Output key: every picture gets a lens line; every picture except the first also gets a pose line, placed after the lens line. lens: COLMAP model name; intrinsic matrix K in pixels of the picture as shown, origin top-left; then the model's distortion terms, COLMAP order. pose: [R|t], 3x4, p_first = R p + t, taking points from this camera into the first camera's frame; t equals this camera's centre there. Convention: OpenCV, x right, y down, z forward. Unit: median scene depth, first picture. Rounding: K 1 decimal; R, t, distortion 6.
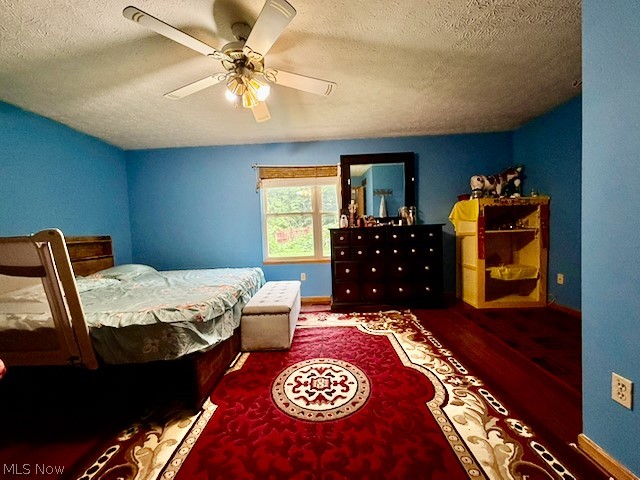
lens RADIAL K [[254.2, 0, 318.6], [0, 254.2, 240.5], [0, 0, 1]] dist [0.000390, 0.000131]
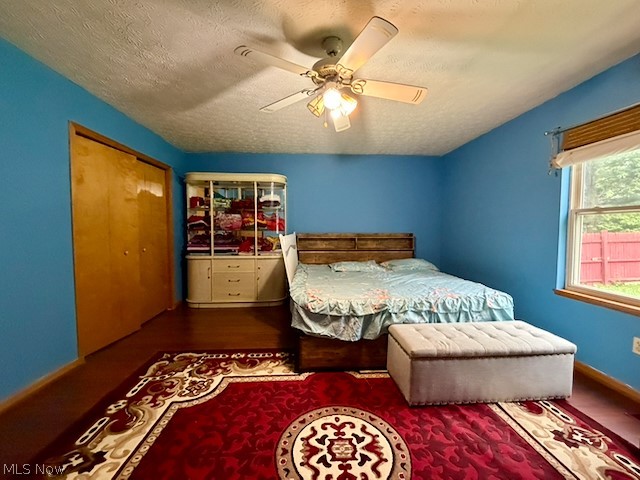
lens RADIAL K [[254.2, 0, 318.0], [0, 254.2, 240.2], [0, 0, 1]] dist [0.000390, 0.000131]
pose [[0.083471, 0.086030, -0.992790, 0.708896], [-0.043192, 0.995643, 0.082646, -0.128288], [0.995574, 0.035982, 0.086823, 0.831856]]
